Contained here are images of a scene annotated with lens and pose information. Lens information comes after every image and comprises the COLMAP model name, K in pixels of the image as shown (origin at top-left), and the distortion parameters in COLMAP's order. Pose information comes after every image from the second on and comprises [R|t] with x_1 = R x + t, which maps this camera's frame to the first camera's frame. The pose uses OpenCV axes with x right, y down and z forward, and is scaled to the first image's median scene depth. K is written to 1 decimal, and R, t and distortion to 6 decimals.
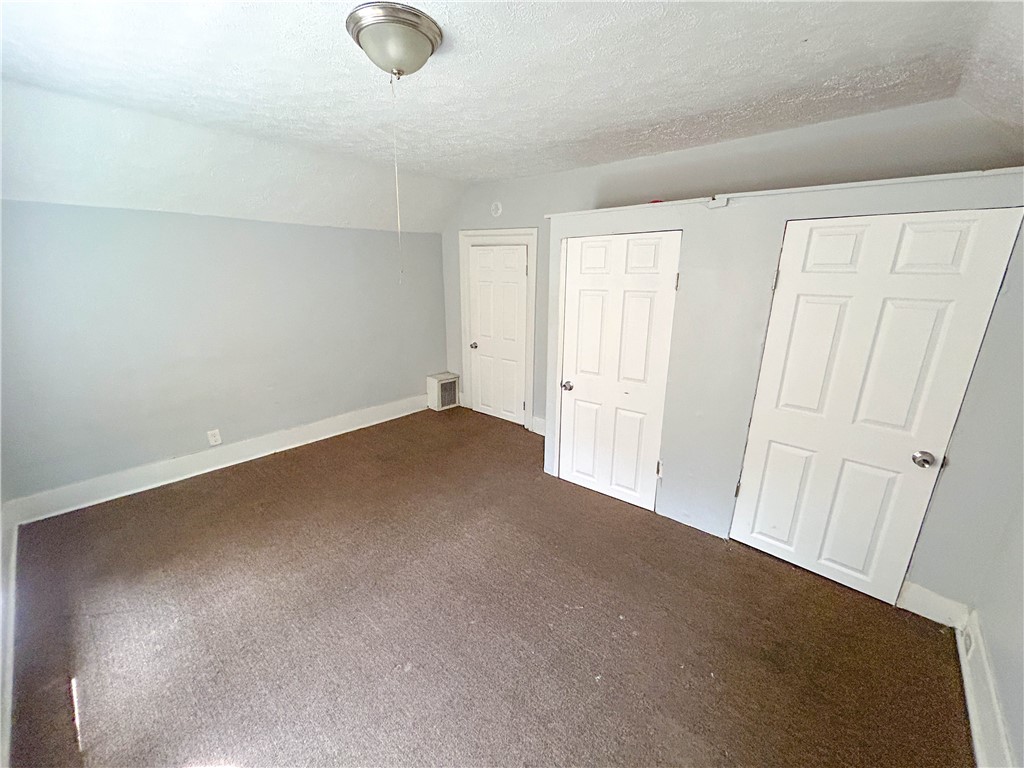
lens RADIAL K [[413.1, 0, 512.0], [0, 413.1, 384.0], [0, 0, 1]] dist [-0.000666, -0.000438]
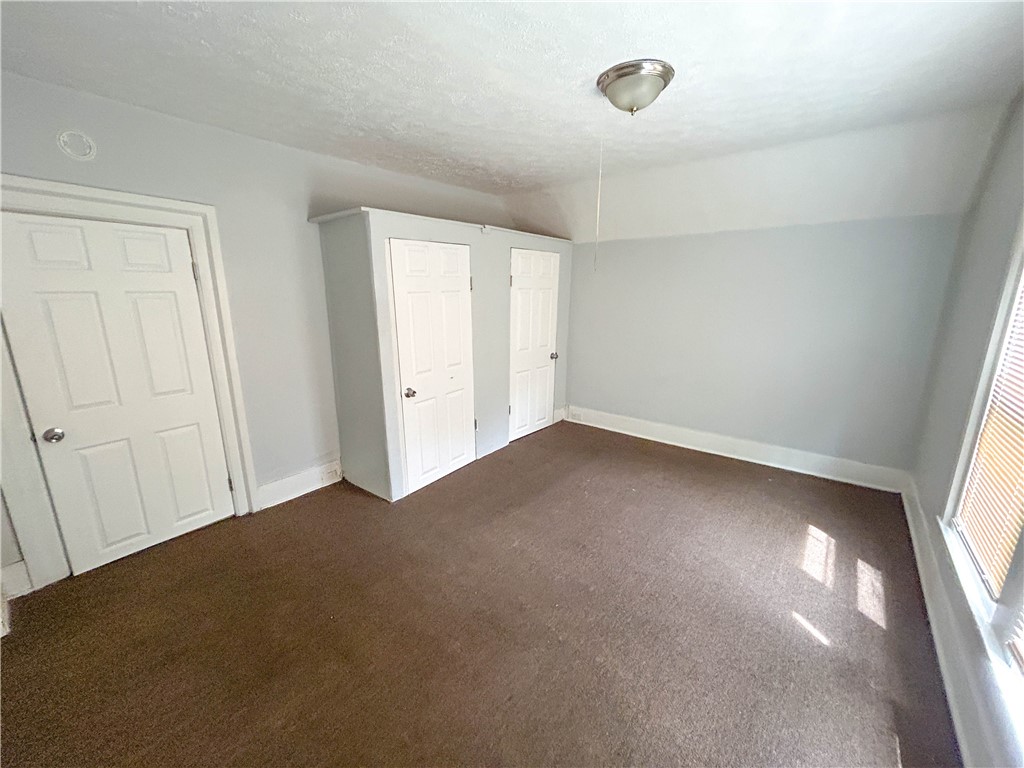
lens RADIAL K [[413.1, 0, 512.0], [0, 413.1, 384.0], [0, 0, 1]] dist [-0.000666, -0.000438]
pose [[-0.051986, -0.235349, 0.970520, -0.870782], [0.265328, 0.933650, 0.240621, -0.197247], [-0.962756, 0.270015, 0.013908, 0.814557]]
